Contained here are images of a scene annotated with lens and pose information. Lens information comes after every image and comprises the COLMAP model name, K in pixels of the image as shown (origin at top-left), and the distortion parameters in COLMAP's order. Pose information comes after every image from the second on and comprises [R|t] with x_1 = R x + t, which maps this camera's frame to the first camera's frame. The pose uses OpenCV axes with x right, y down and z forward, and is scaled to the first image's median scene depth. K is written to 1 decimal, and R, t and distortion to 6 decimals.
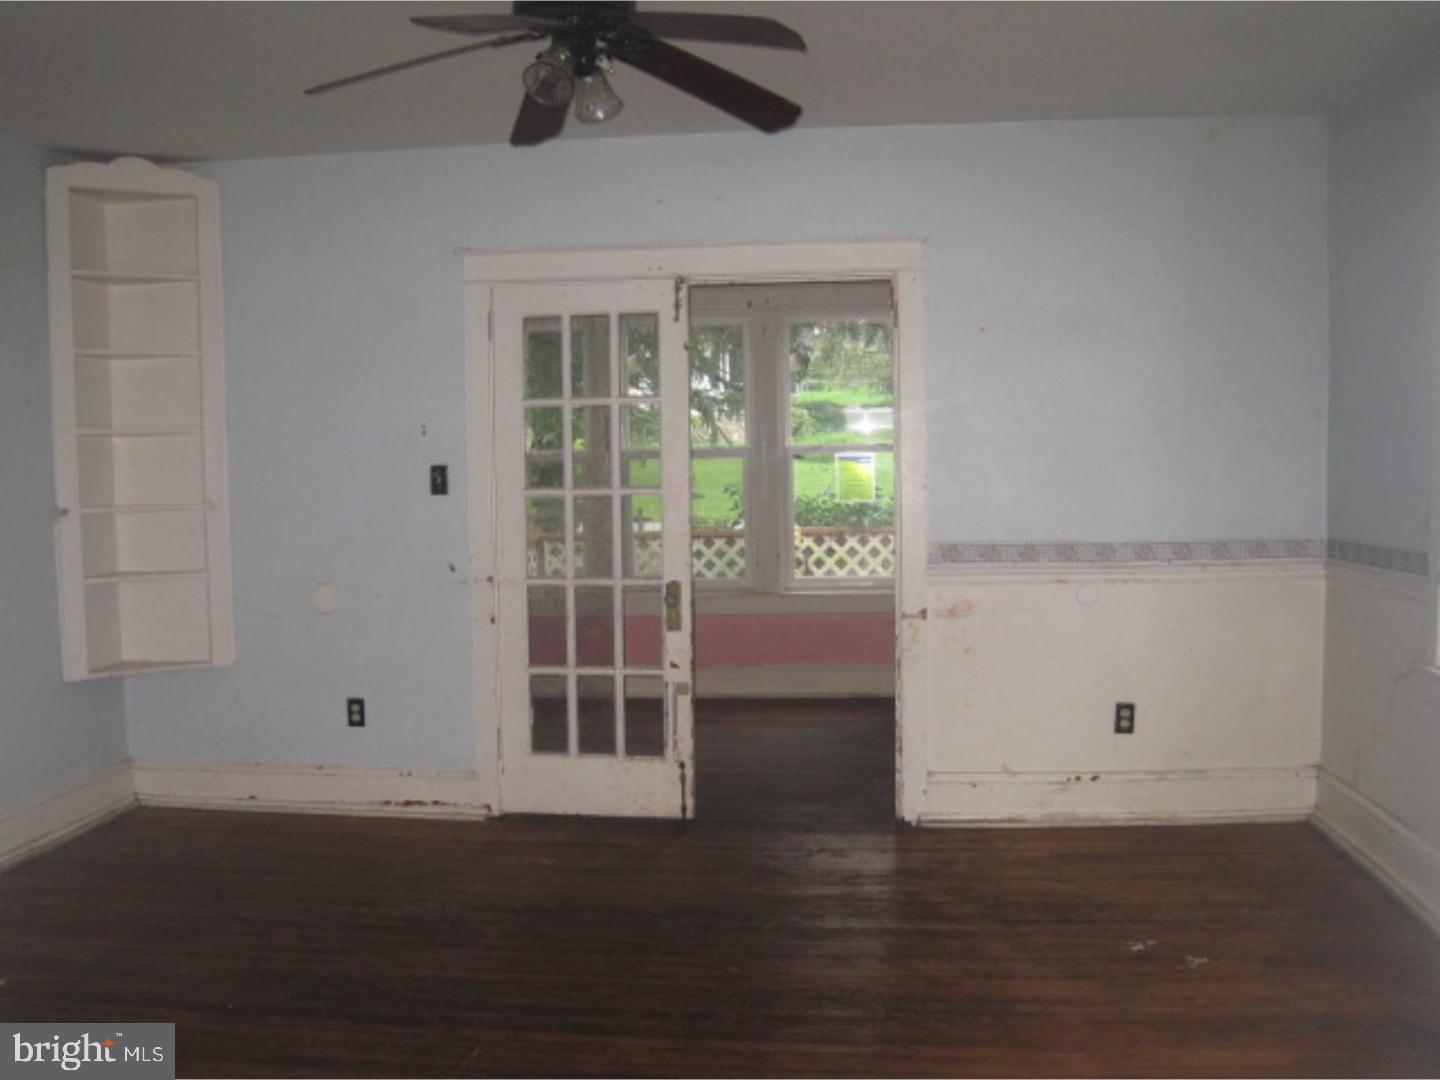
lens RADIAL K [[1538.4, 0, 720.0], [0, 1538.4, 540.0], [0, 0, 1]] dist [-0.125054, 0.001119]
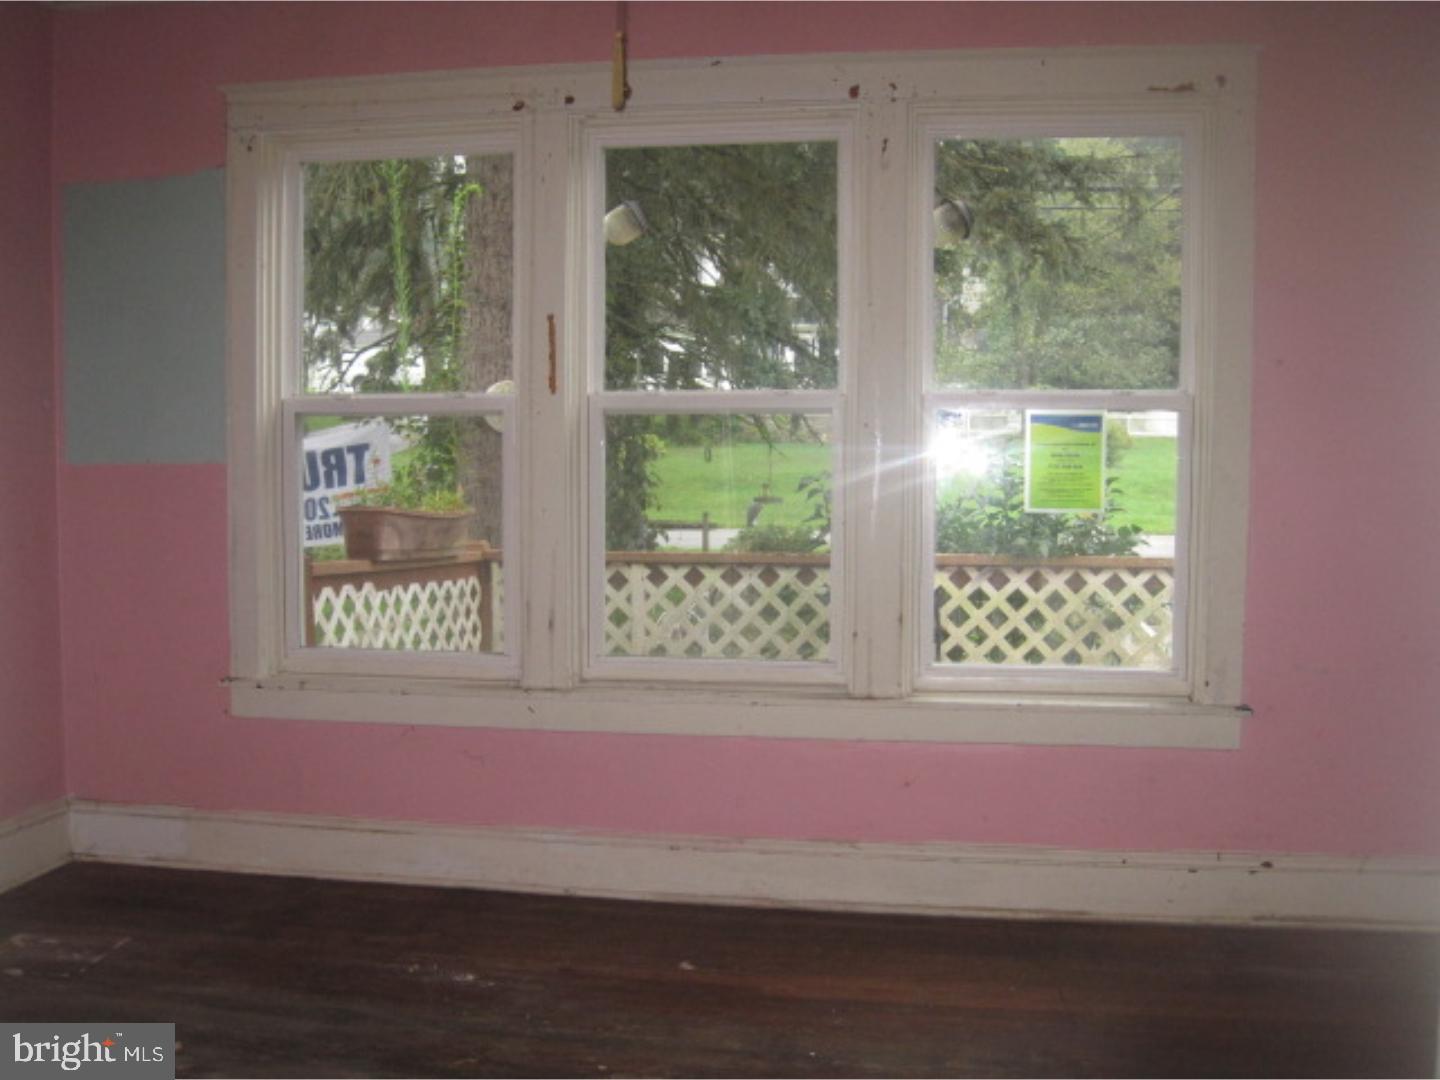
lens RADIAL K [[1538.4, 0, 720.0], [0, 1538.4, 540.0], [0, 0, 1]] dist [-0.125054, 0.001119]
pose [[0.997927, 0.029697, -0.057089, 0.008459], [-0.029893, 0.999550, -0.002581, -0.011356], [0.056987, 0.004282, 0.998366, 0.500159]]
